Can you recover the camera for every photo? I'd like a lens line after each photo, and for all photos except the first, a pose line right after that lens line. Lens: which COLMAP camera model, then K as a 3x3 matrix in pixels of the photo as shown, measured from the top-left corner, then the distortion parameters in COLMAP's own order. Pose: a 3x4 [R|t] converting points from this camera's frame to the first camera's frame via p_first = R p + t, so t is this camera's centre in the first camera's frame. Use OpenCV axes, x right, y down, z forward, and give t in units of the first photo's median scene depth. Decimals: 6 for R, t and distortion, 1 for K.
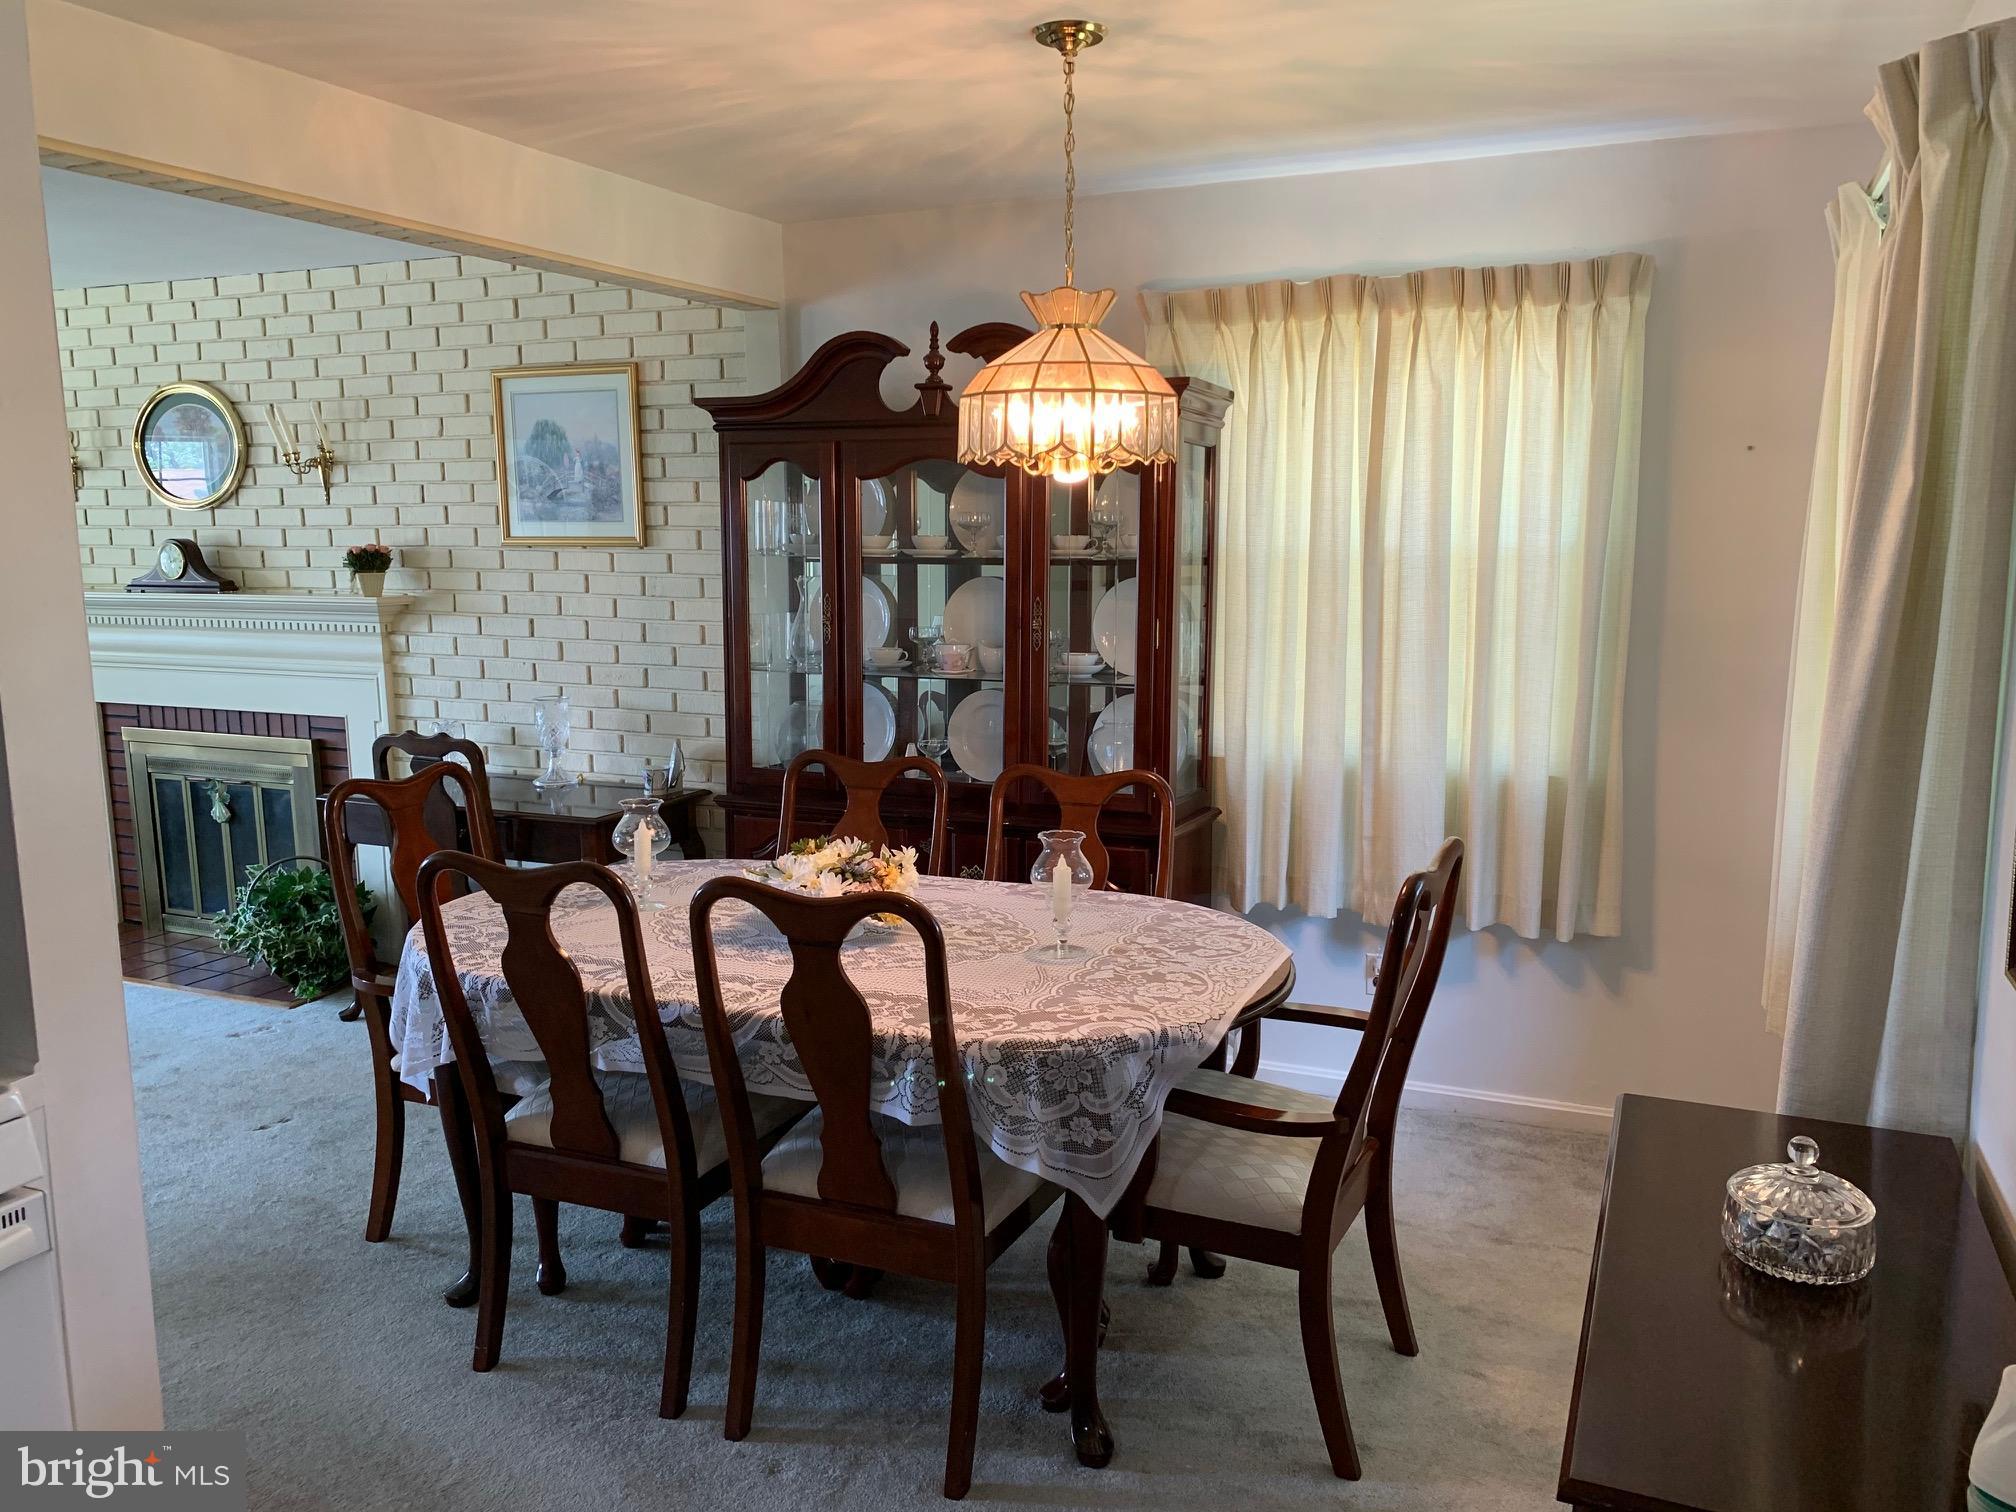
lens RADIAL K [[1561.3, 0, 1008.8], [0, 1561.3, 765.6], [0, 0, 1]] dist [0.077349, -0.117240]
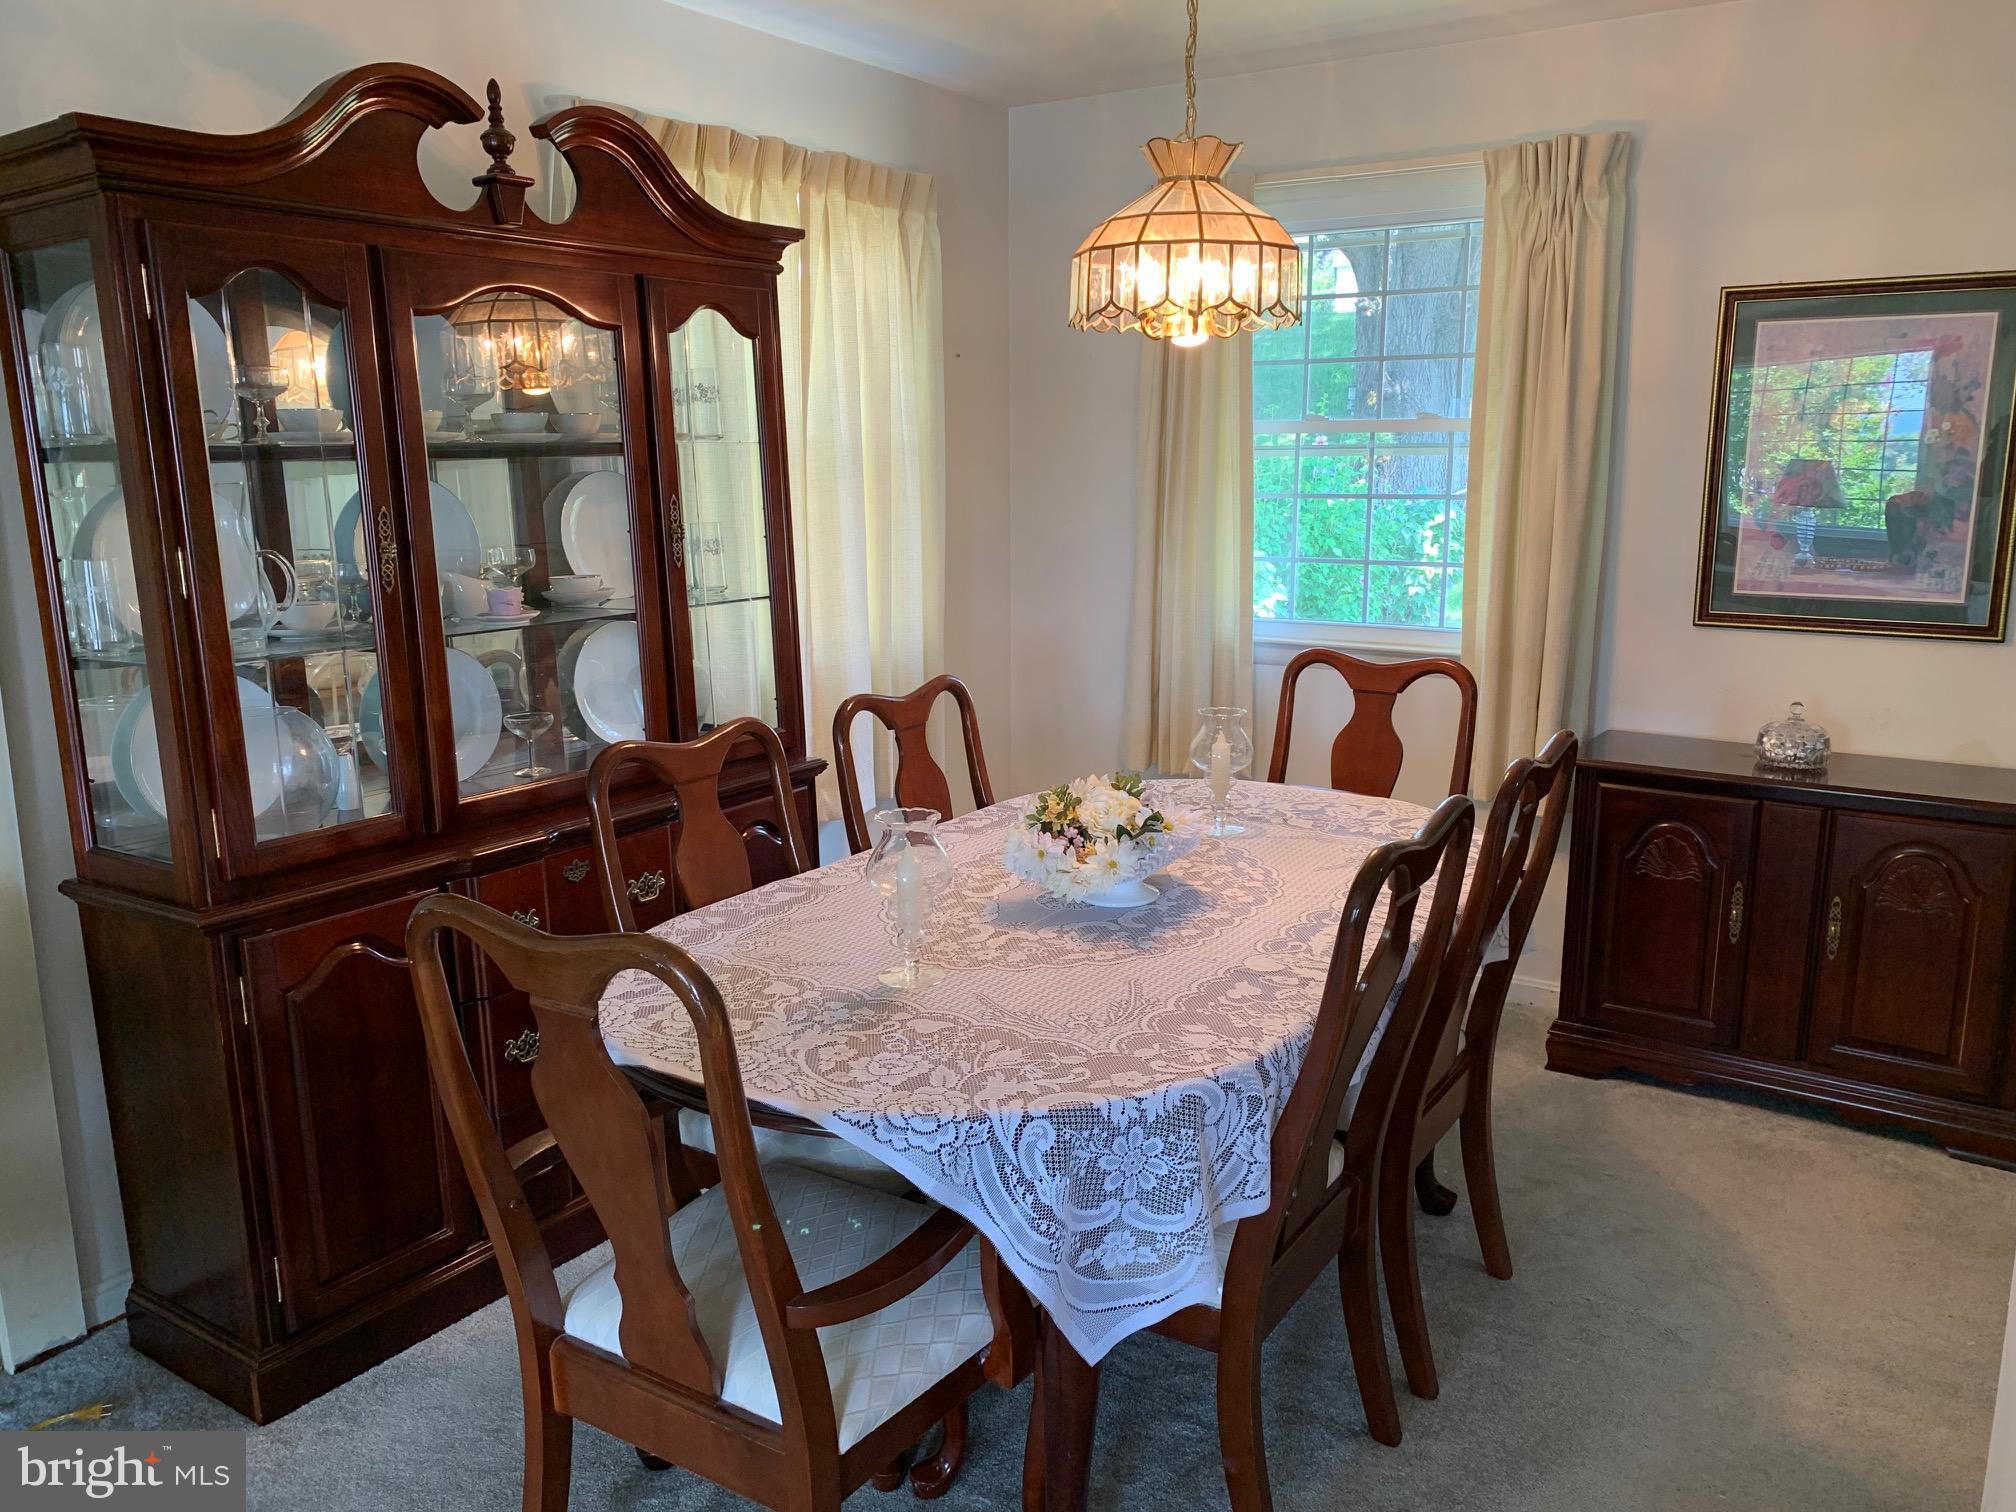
lens RADIAL K [[1561.3, 0, 1008.8], [0, 1561.3, 765.6], [0, 0, 1]] dist [0.077349, -0.117240]
pose [[0.170900, -0.189906, 0.966814, -0.516847], [0.168342, 0.972449, 0.161256, -0.056024], [-0.970801, 0.135197, 0.198161, 0.517987]]
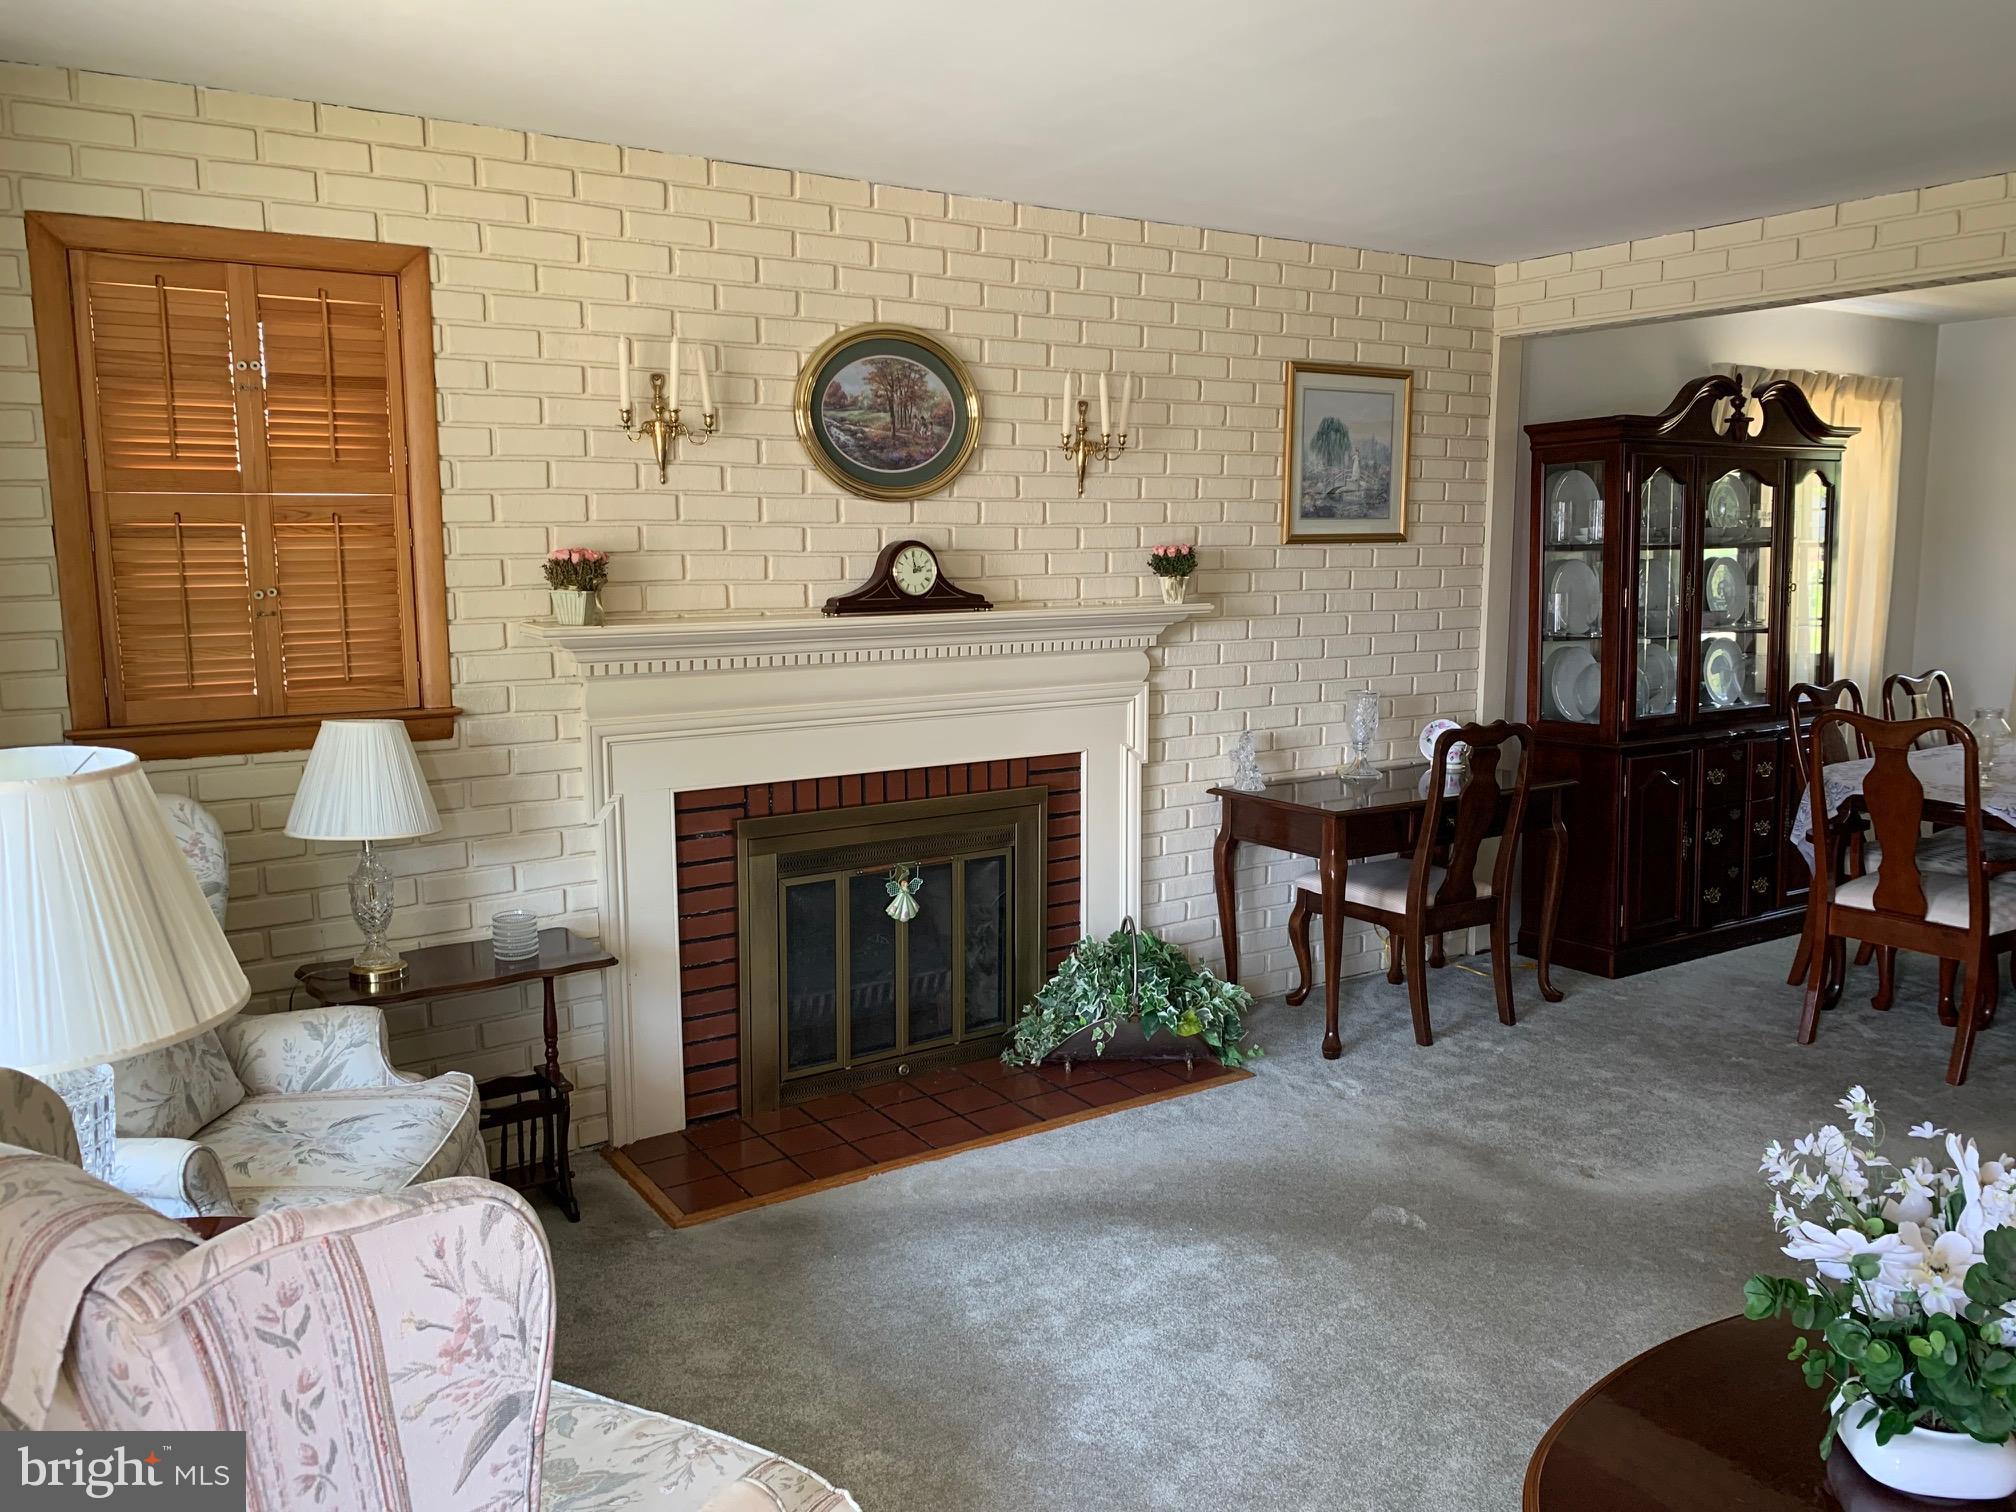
lens RADIAL K [[1561.3, 0, 1008.8], [0, 1561.3, 765.6], [0, 0, 1]] dist [0.077349, -0.117240]
pose [[0.533307, -0.123894, 0.836800, -1.169878], [0.126420, 0.989780, 0.065974, -0.085577], [-0.836422, 0.070604, 0.543520, 0.597599]]
